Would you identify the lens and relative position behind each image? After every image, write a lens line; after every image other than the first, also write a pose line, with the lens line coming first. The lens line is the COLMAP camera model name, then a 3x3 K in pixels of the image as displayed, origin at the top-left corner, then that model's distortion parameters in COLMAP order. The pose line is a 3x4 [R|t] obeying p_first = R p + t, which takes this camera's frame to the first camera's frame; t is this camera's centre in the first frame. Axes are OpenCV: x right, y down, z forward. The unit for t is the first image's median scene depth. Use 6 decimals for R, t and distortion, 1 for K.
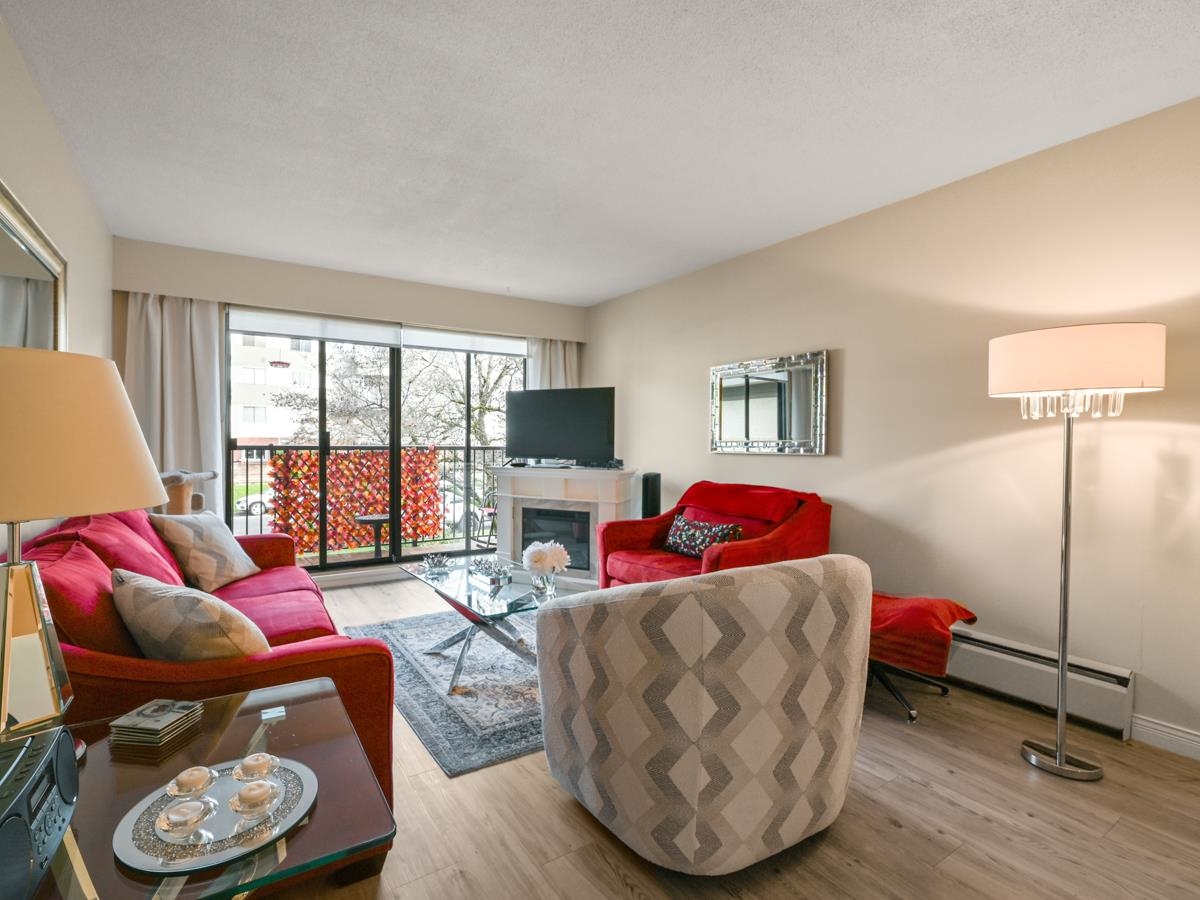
lens RADIAL K [[564.9, 0, 587.3], [0, 564.9, 445.7], [0, 0, 1]] dist [-0.000205, -0.000371]
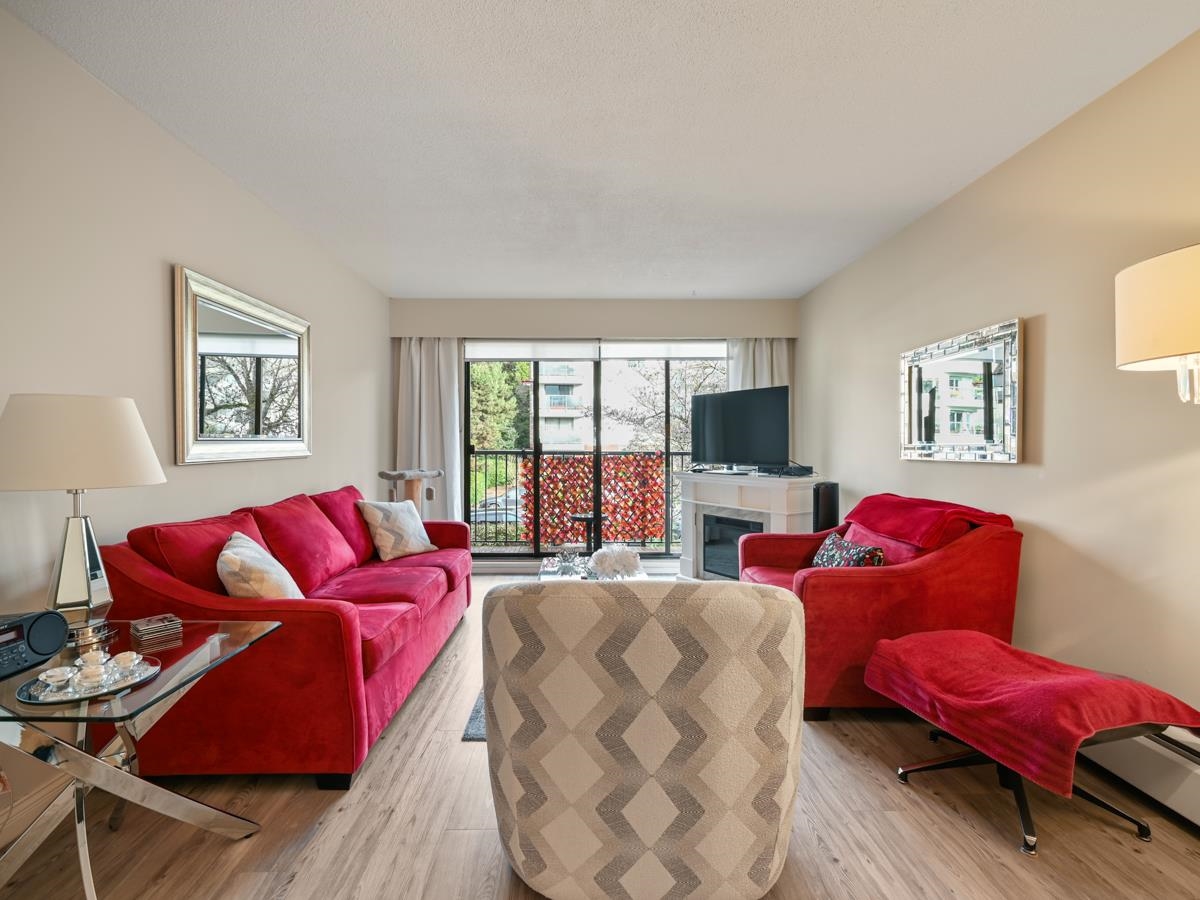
lens RADIAL K [[568.6, 0, 600.0], [0, 568.6, 450.0], [0, 0, 1]] dist [-0.000186, 0.000296]
pose [[0.852567, -0.000845, -0.522618, 0.260414], [-0.000819, 0.999995, -0.002952, 0.001595], [0.522618, 0.002945, 0.852562, 0.071910]]
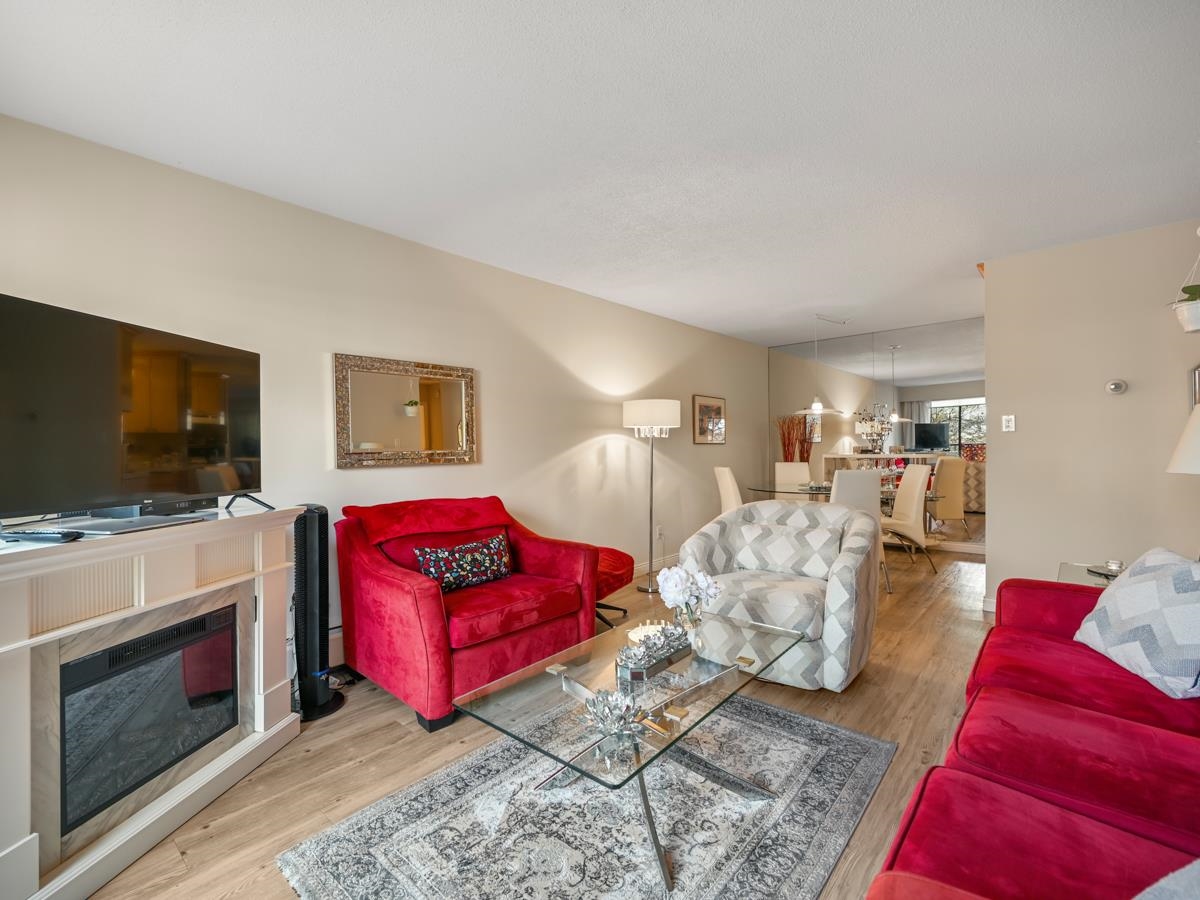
lens RADIAL K [[541.1, 0, 569.4], [0, 541.1, 462.2], [0, 0, 1]] dist [-0.001143, 0.000324]
pose [[-0.237486, -0.029005, 0.970958, -0.509824], [0.020381, 0.999185, 0.034833, -0.013571], [-0.971177, 0.028062, -0.236702, 0.828798]]
